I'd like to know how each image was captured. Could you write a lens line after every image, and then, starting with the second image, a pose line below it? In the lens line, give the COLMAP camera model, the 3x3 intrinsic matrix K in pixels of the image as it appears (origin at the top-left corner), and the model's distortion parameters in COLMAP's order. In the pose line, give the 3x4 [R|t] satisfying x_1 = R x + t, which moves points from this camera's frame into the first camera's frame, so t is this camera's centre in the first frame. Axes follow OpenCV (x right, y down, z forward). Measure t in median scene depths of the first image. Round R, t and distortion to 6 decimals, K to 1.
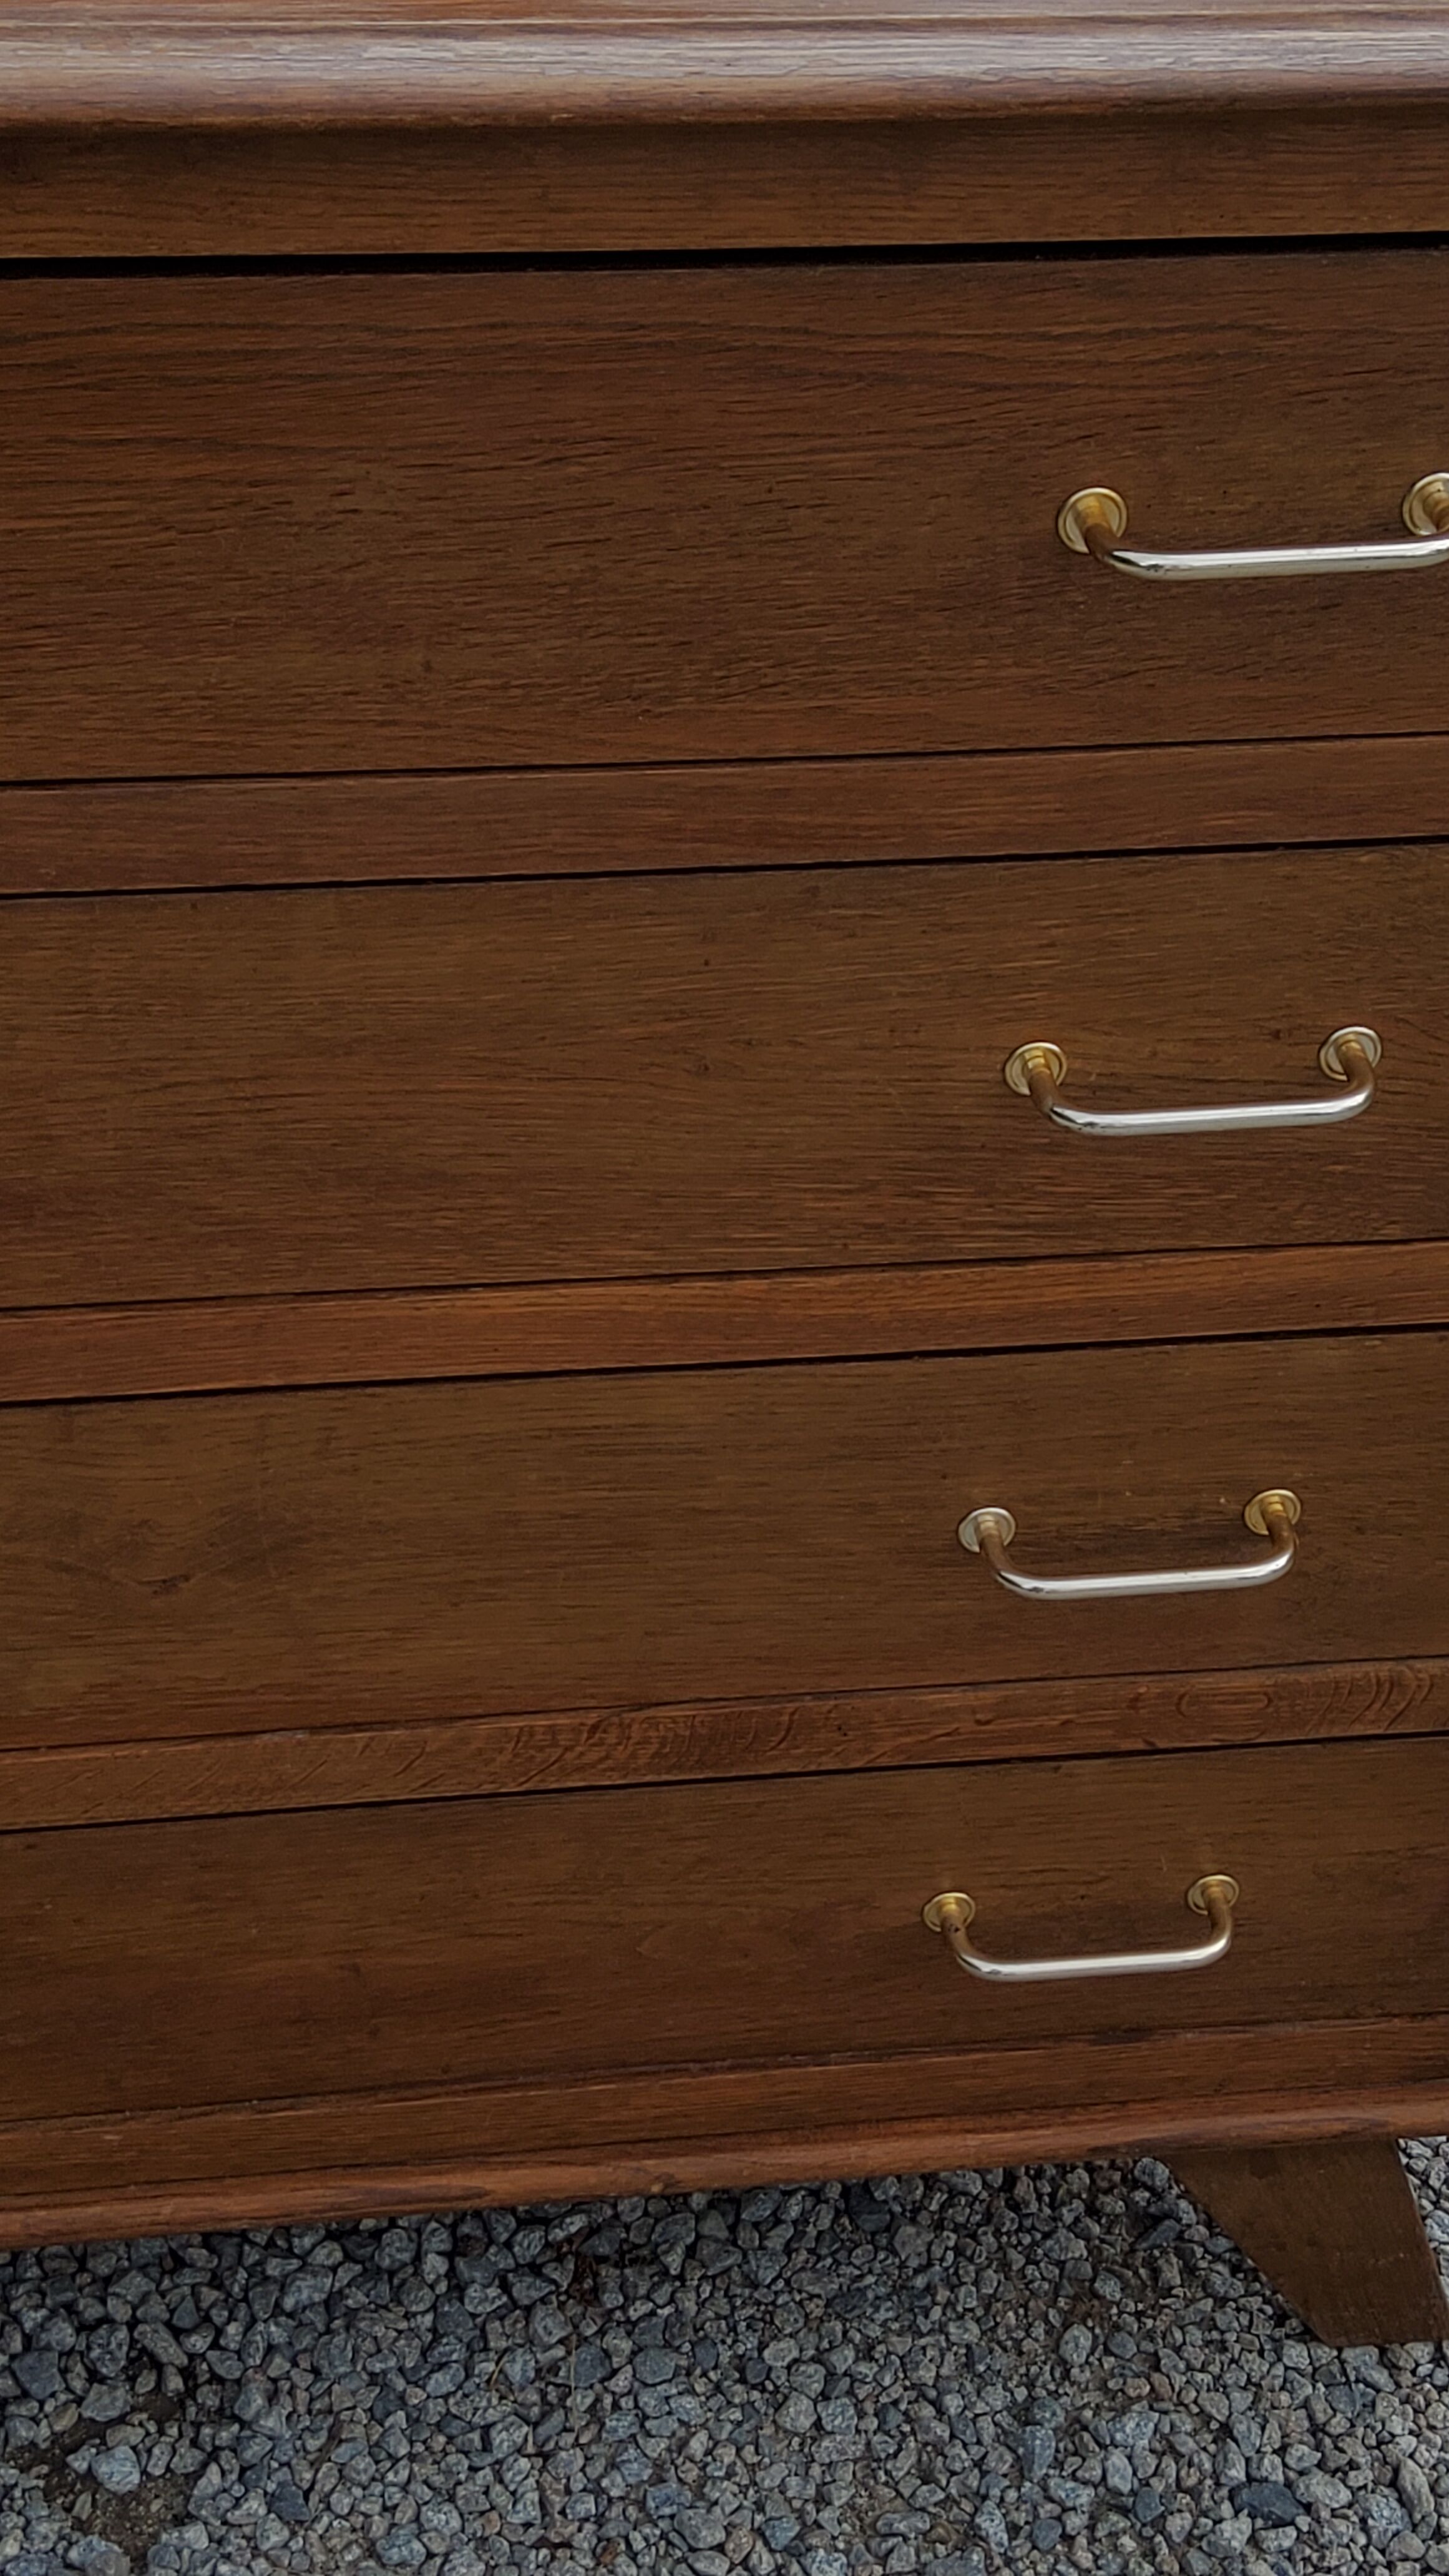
lens RADIAL K [[3835.9, 0, 745.8], [0, 3835.9, 1261.7], [0, 0, 1]] dist [0.191303, -0.585218]
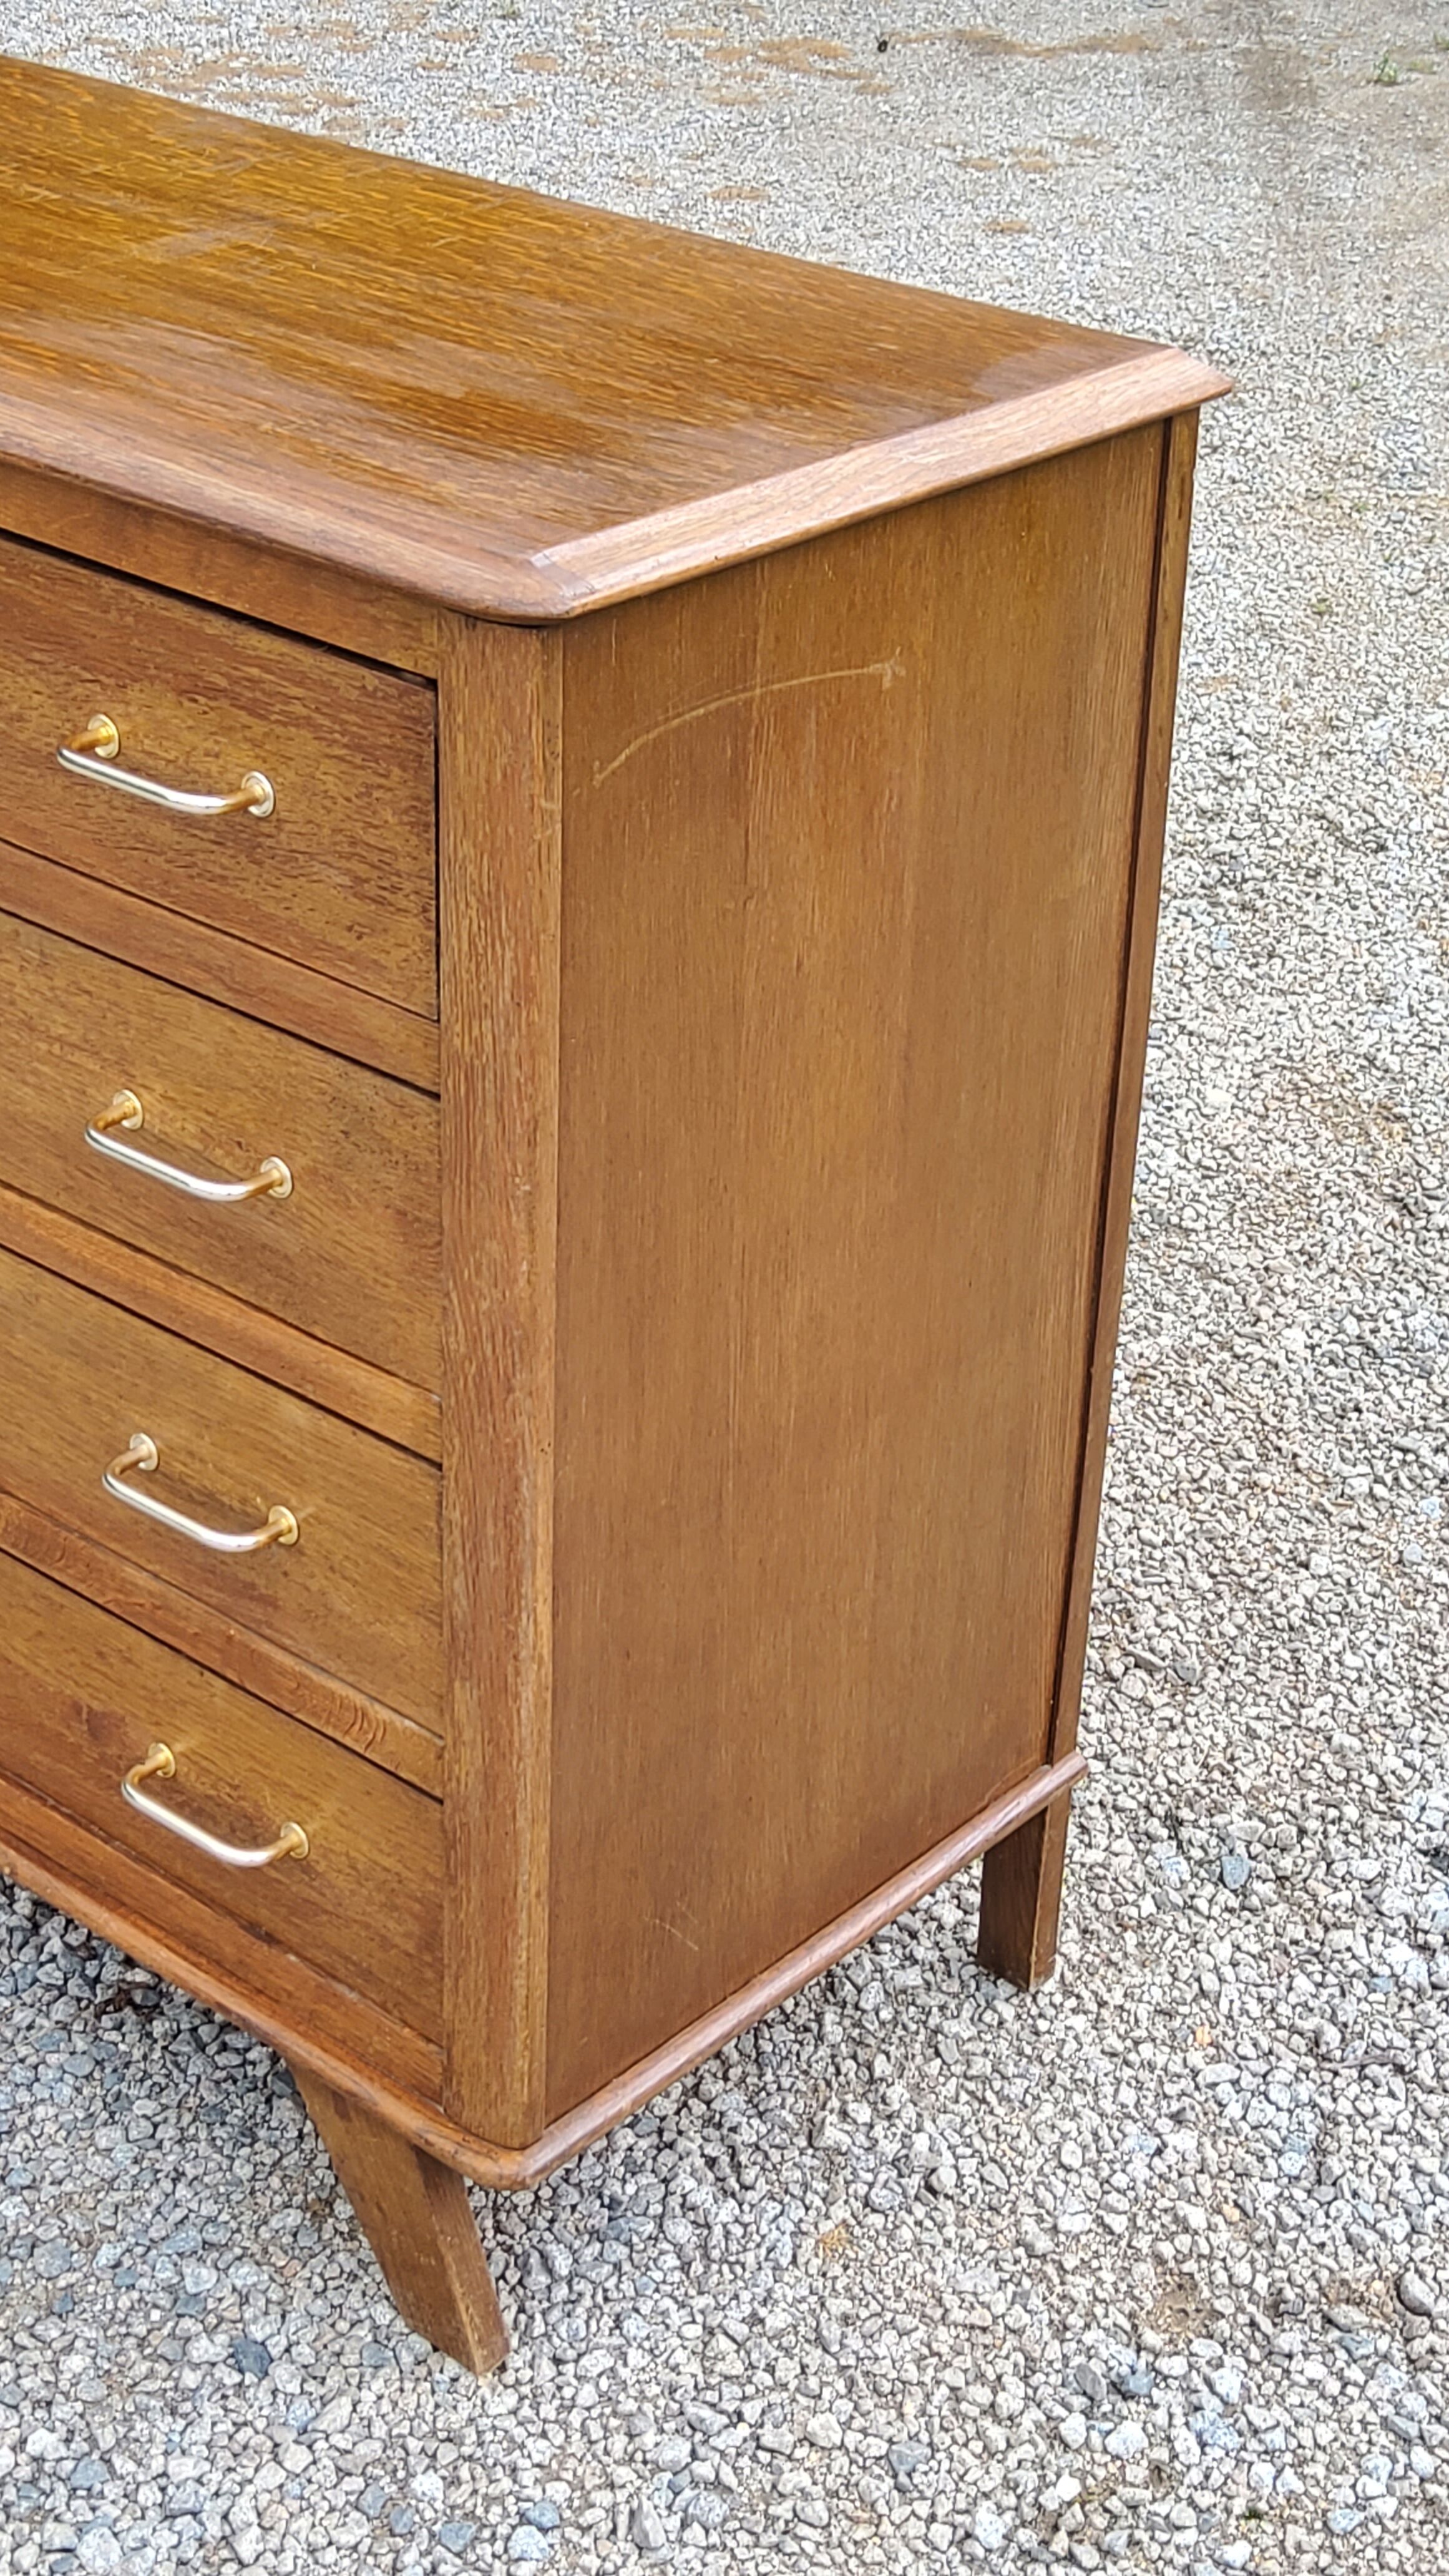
lens RADIAL K [[3864.9, 0, 729.7], [0, 3864.9, 1267.4], [0, 0, 1]] dist [0.191988, -0.581987]
pose [[0.663719, 0.345114, -0.663607, 1.153715], [-0.452659, 0.891616, 0.010956, -0.107968], [0.595464, 0.293116, 0.748001, 0.015085]]
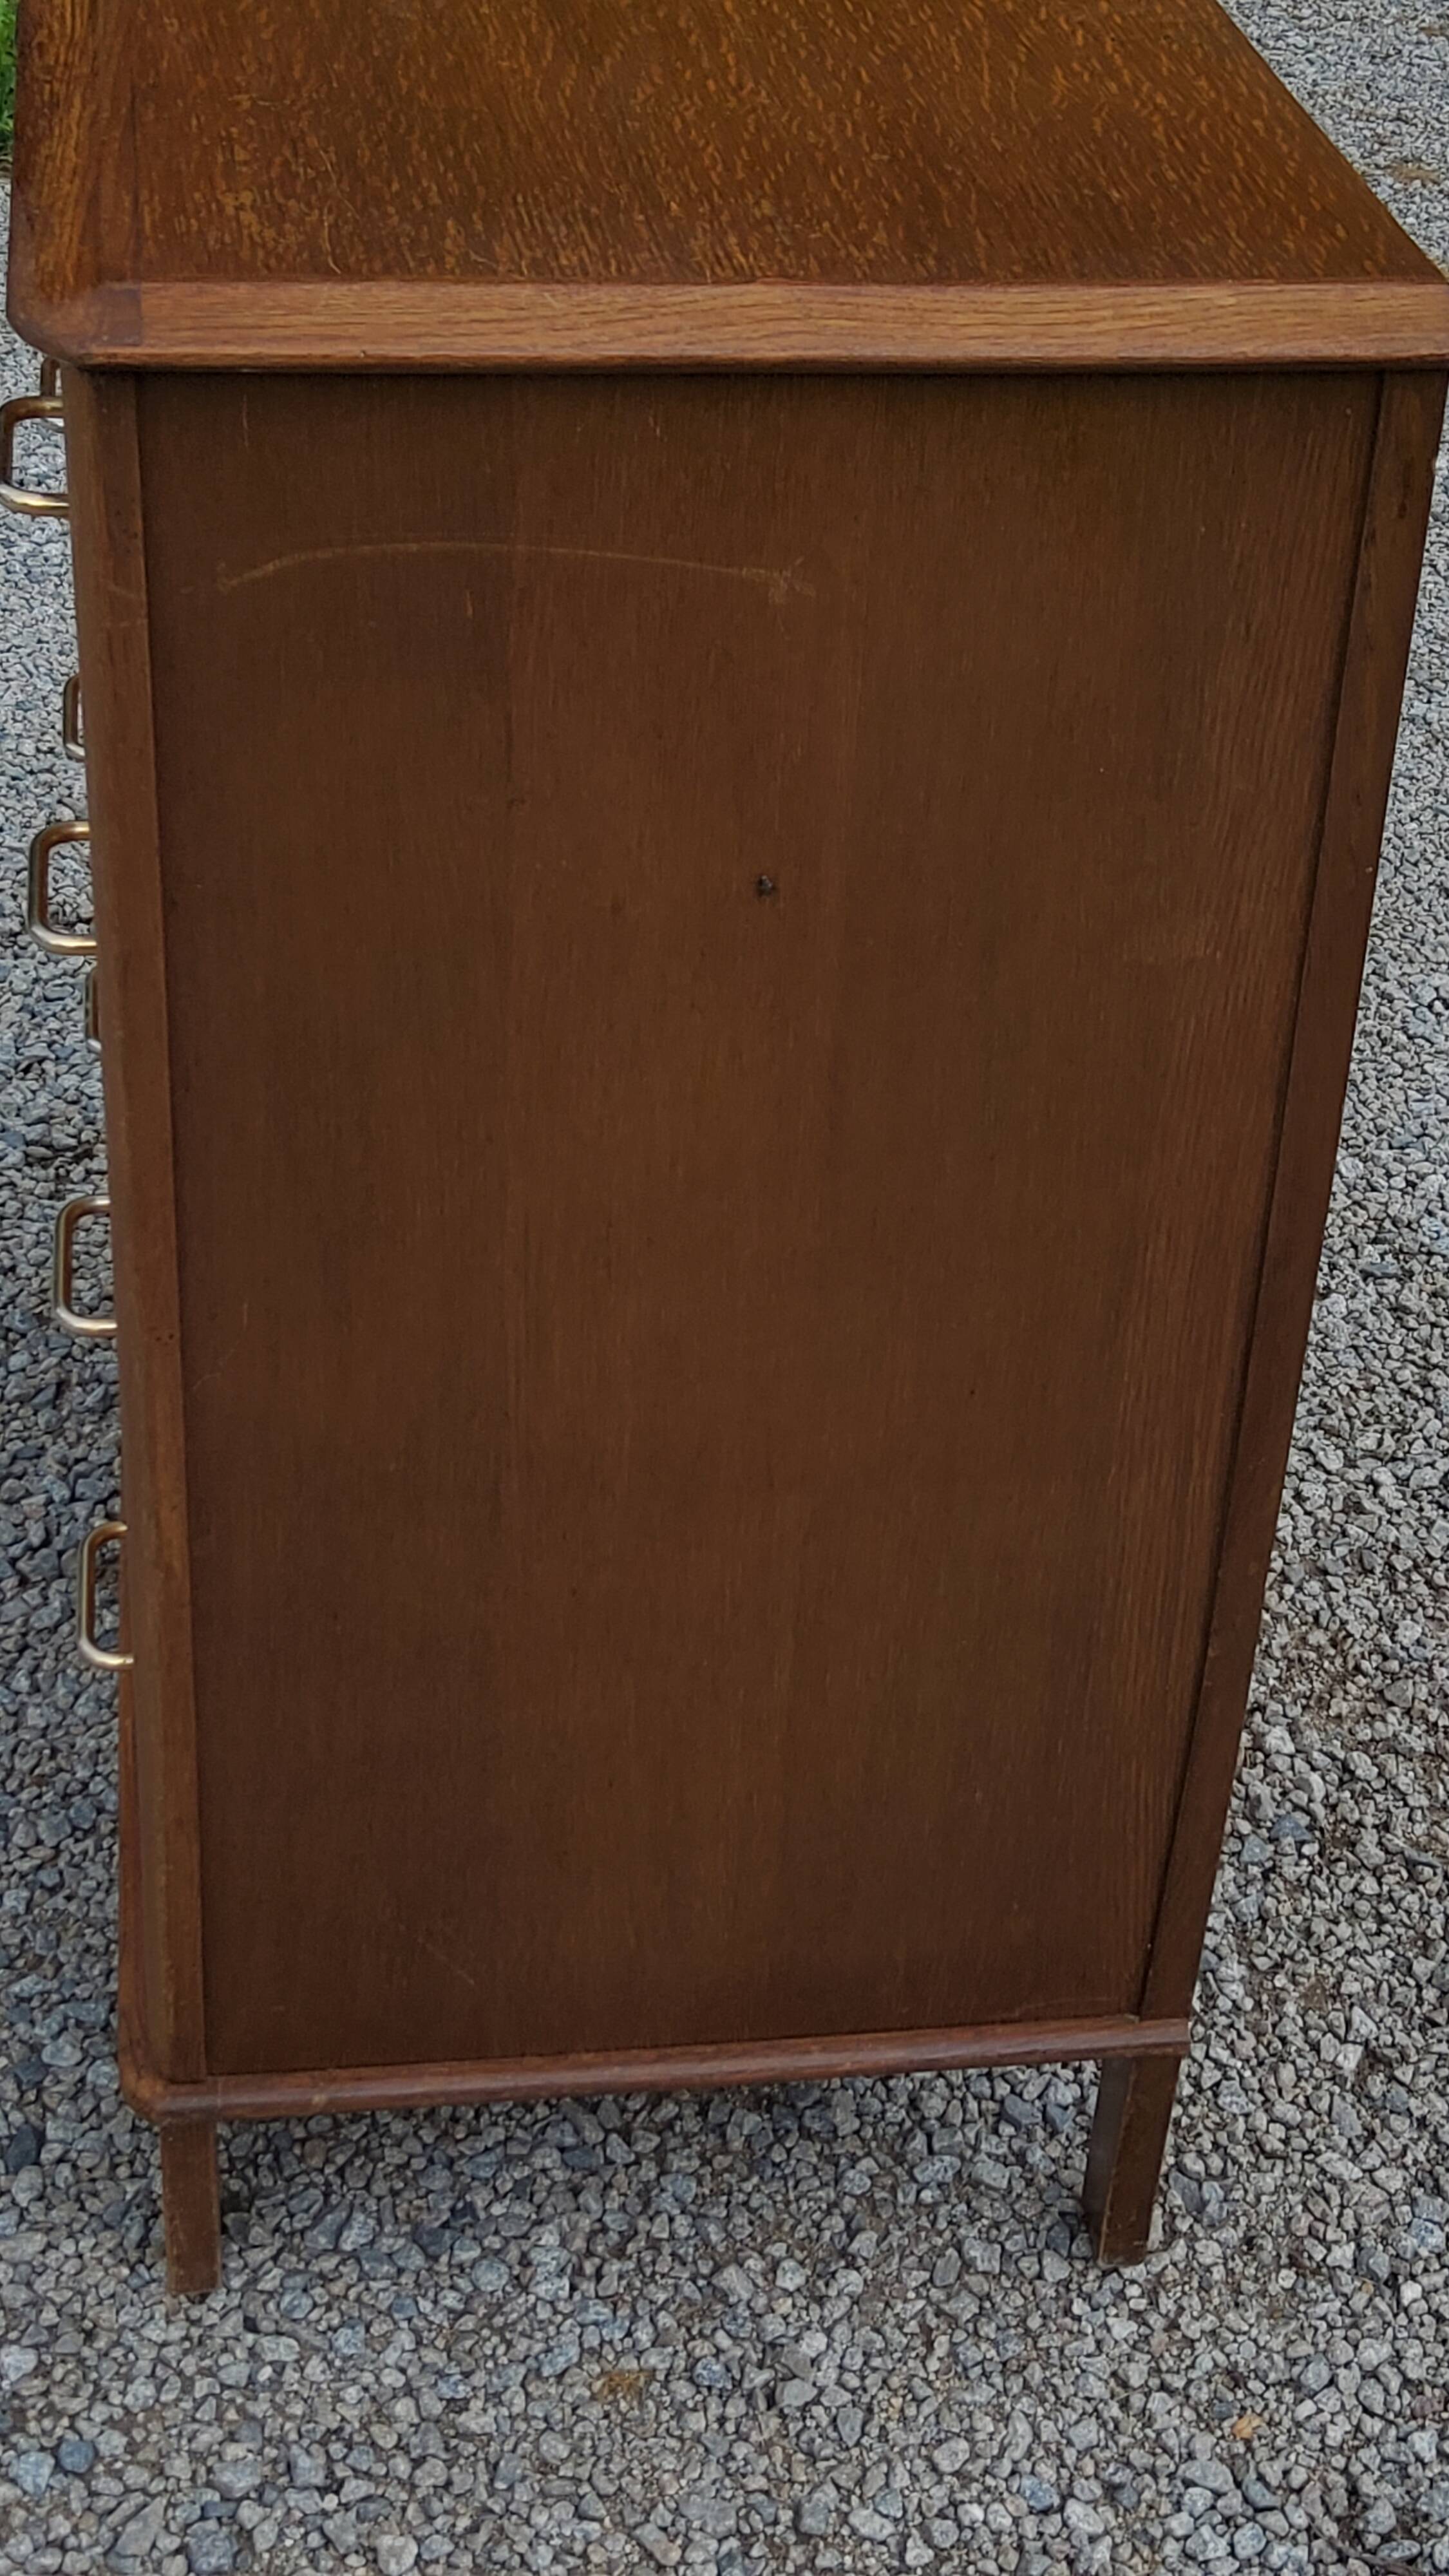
lens RADIAL K [[3864.9, 0, 729.7], [0, 3864.9, 1267.4], [0, 0, 1]] dist [0.191988, -0.581987]
pose [[0.002534, 0.529221, -0.848480, 1.209130], [-0.633448, 0.657392, 0.408142, -0.591539], [0.773781, 0.536433, 0.336900, 0.718513]]
